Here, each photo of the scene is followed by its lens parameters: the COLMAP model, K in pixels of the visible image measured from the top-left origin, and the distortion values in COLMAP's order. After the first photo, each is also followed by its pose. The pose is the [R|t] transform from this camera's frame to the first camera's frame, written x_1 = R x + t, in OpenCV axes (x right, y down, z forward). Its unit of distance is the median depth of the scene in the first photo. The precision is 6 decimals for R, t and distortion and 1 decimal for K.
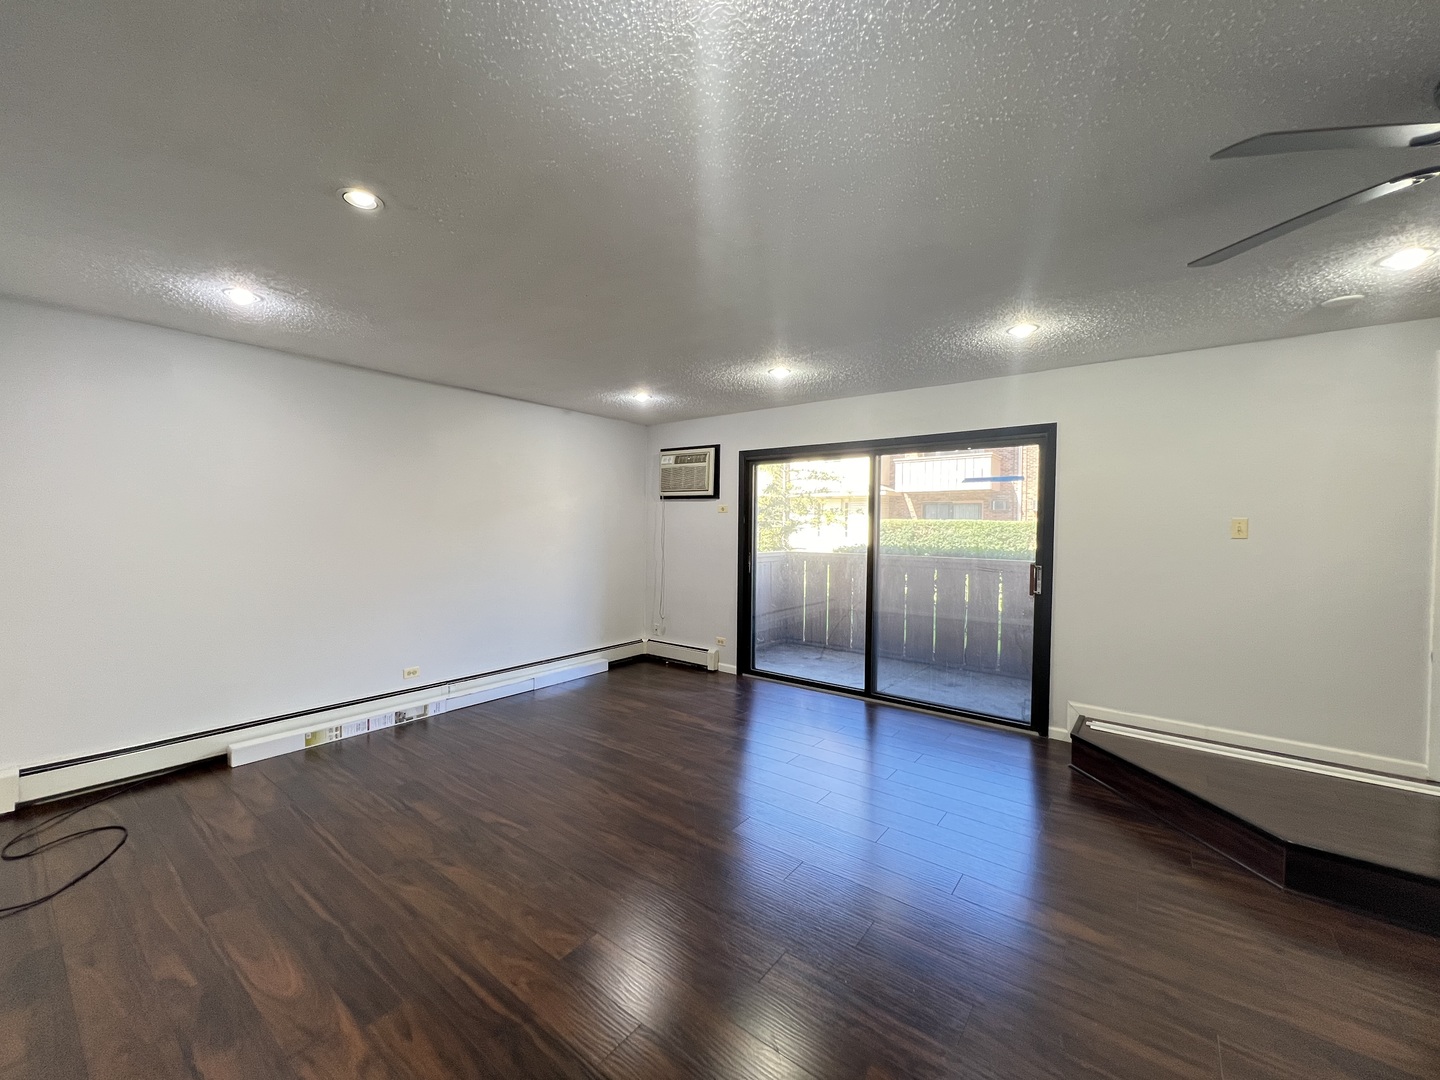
lens RADIAL K [[571.3, 0, 713.6], [0, 571.3, 535.9], [0, 0, 1]] dist [0.001249, -0.000017]
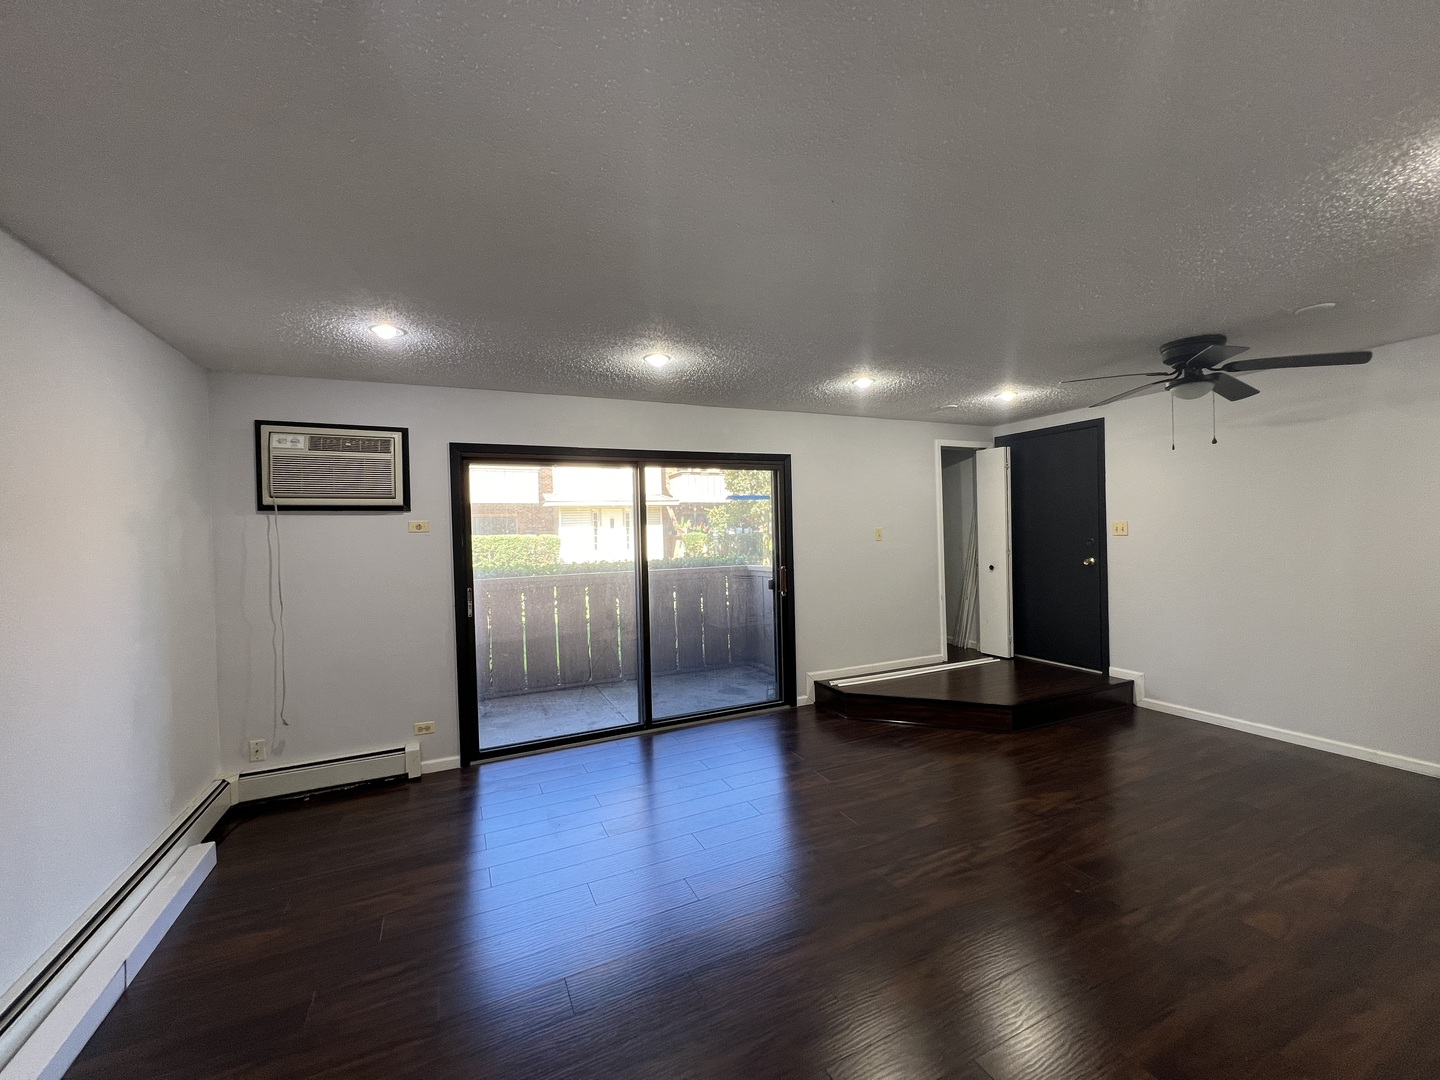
lens RADIAL K [[571.3, 0, 713.6], [0, 571.3, 535.9], [0, 0, 1]] dist [0.001249, -0.000017]
pose [[0.467424, -0.024010, 0.883707, -0.420459], [0.052810, 0.998604, -0.000802, -0.018385], [-0.882454, 0.047043, 0.468040, 0.400302]]
